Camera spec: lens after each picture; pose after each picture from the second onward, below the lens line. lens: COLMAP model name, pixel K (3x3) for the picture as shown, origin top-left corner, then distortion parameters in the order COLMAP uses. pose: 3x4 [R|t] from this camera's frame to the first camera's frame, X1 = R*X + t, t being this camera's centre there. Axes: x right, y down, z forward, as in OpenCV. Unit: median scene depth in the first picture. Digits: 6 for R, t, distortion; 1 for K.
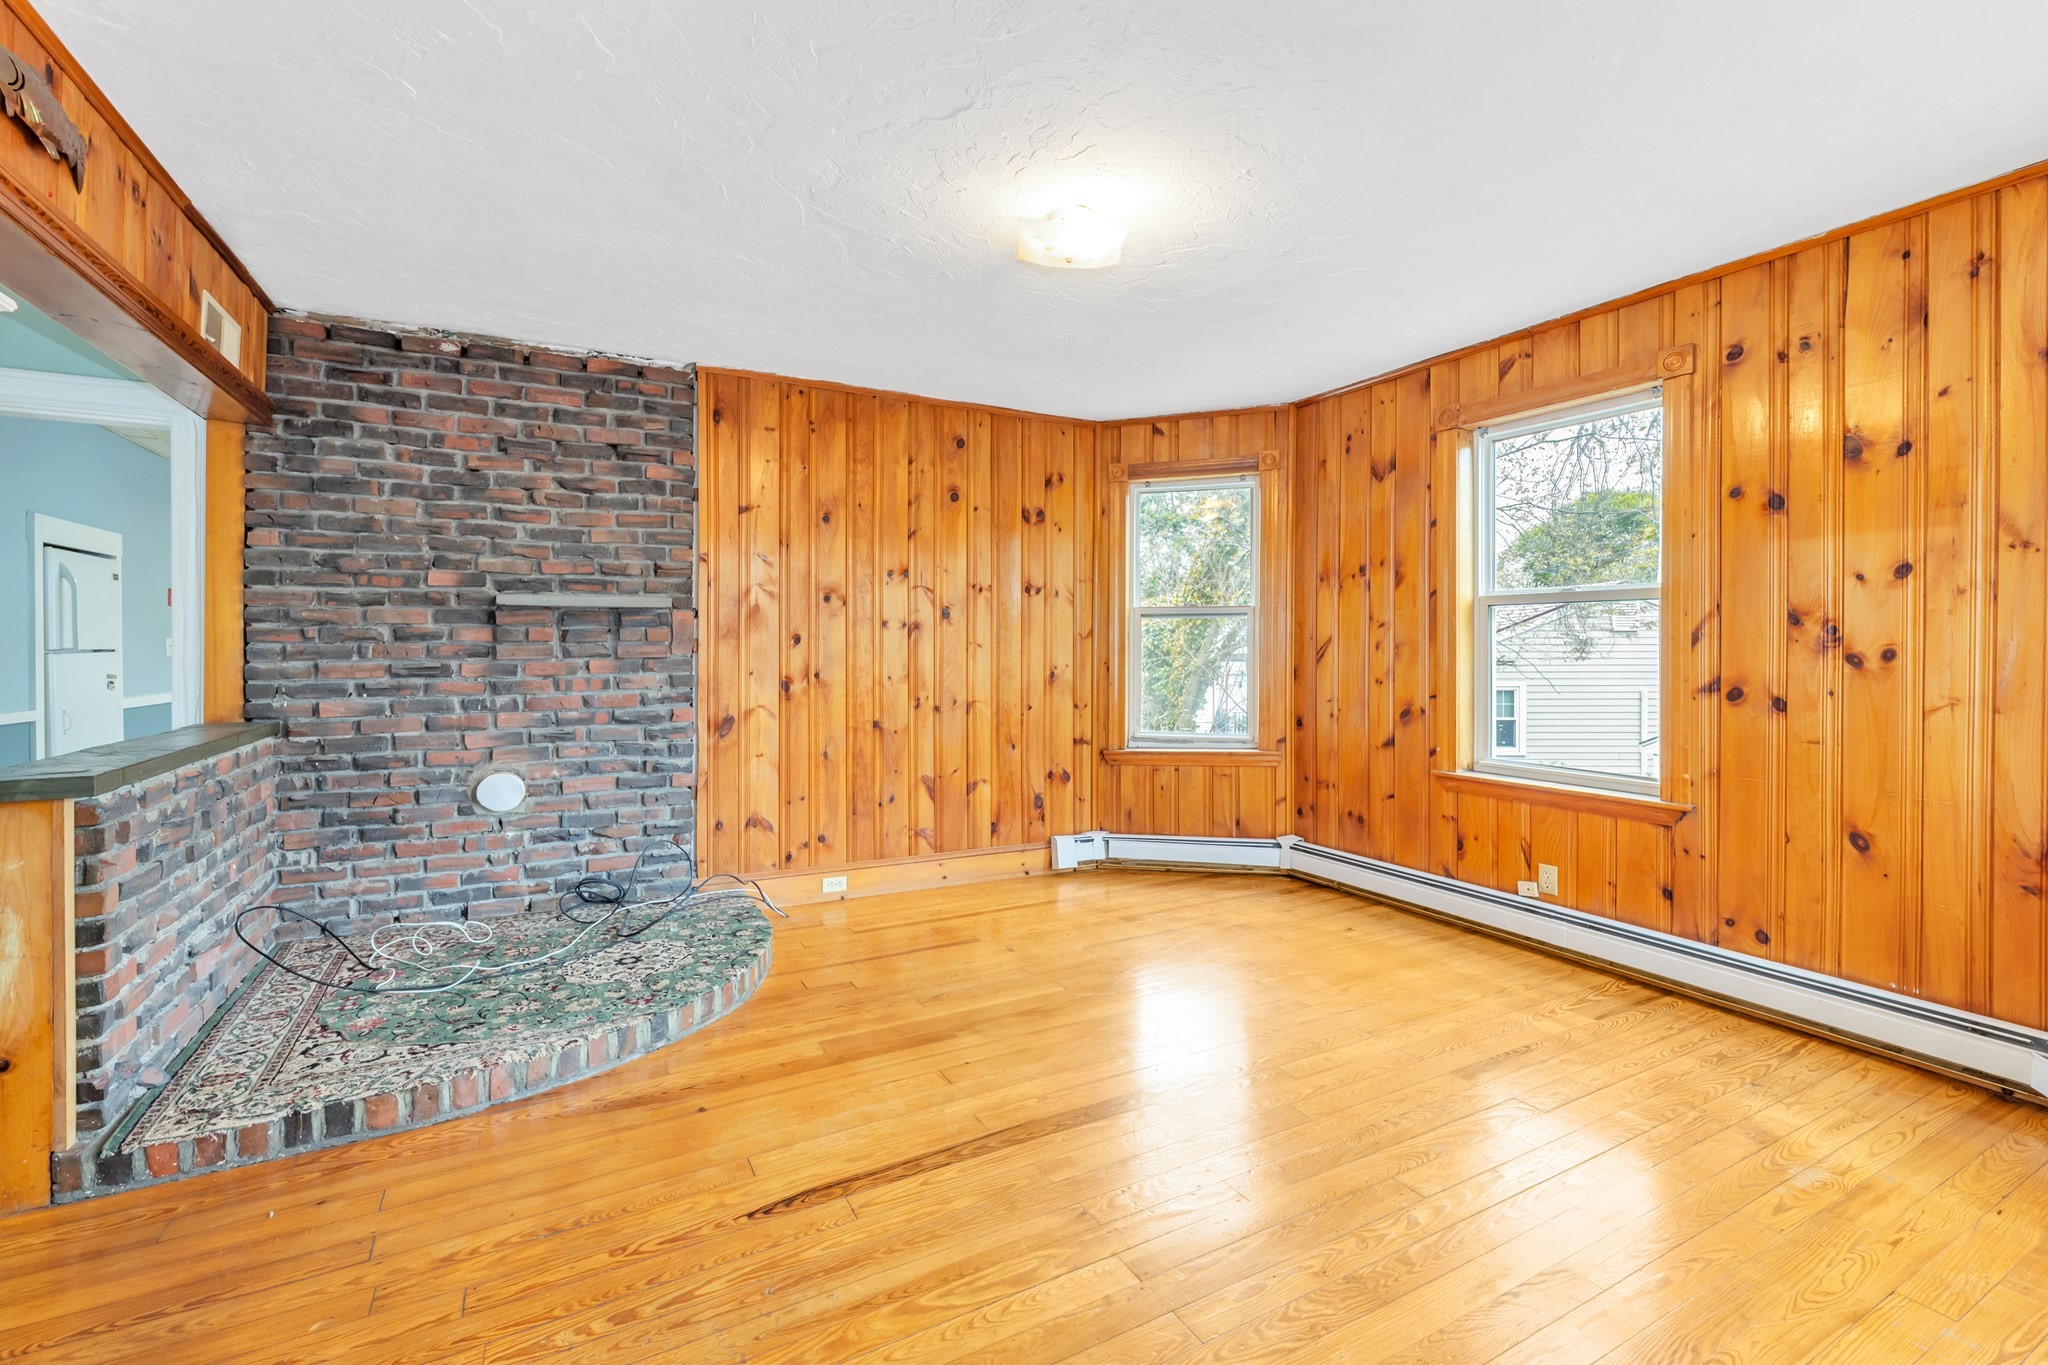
lens RADIAL K [[861.5, 0, 1034.4], [0, 861.5, 643.9], [0, 0, 1]] dist [-0.000239, -0.000496]
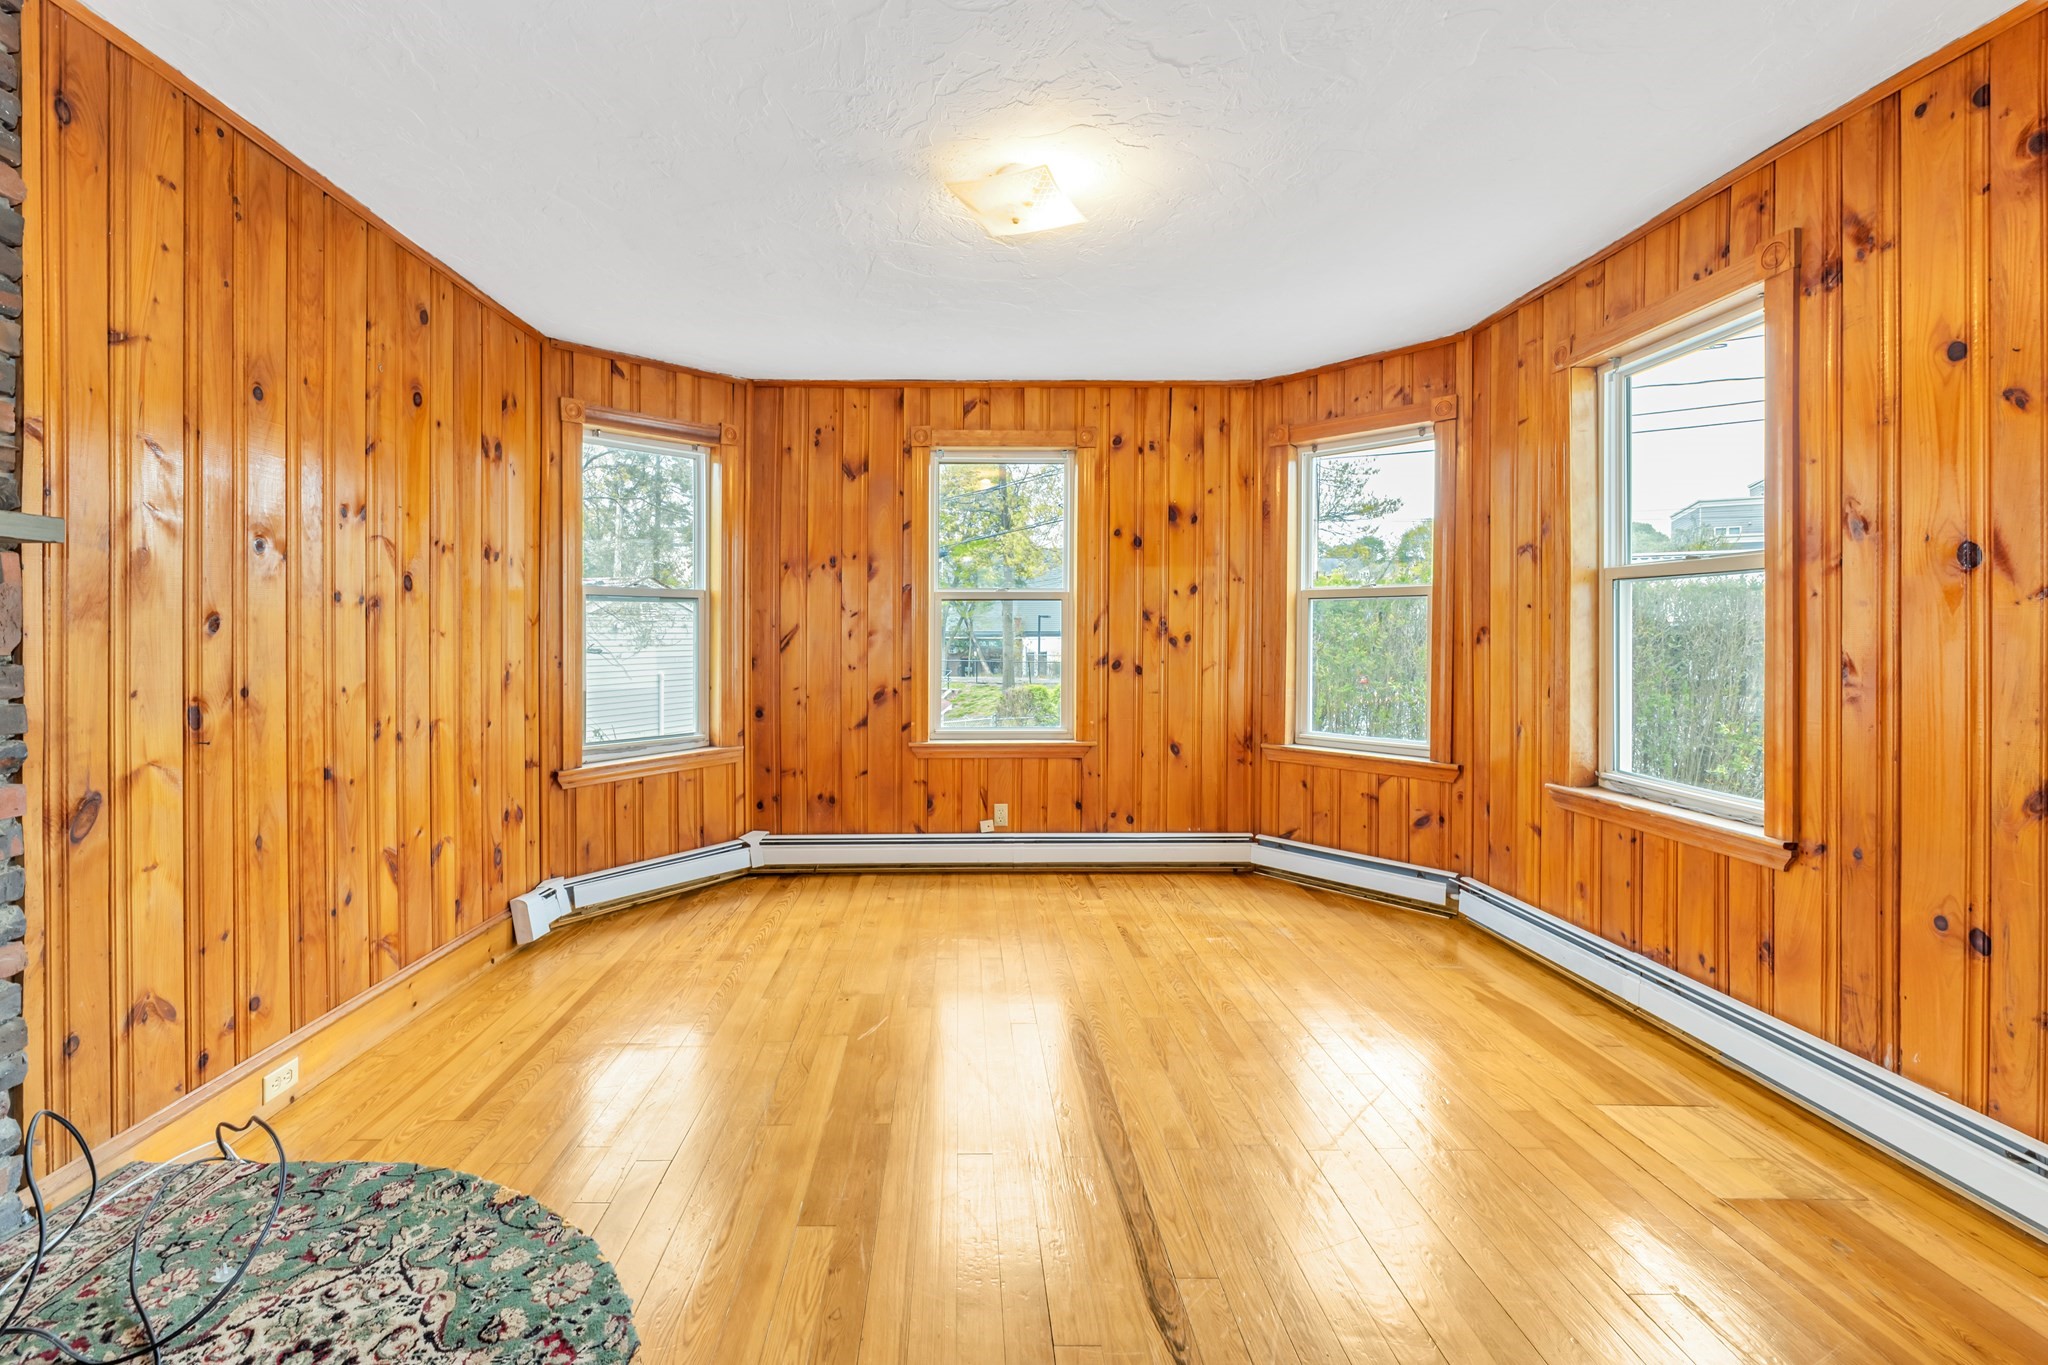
lens RADIAL K [[888.2, 0, 972.4], [0, 888.2, 636.5], [0, 0, 1]] dist [-0.000848, -0.000354]
pose [[0.470763, -0.004456, 0.882248, -0.515120], [0.000435, 0.999988, 0.004819, 0.000528], [-0.882259, -0.001885, 0.470760, 0.360150]]
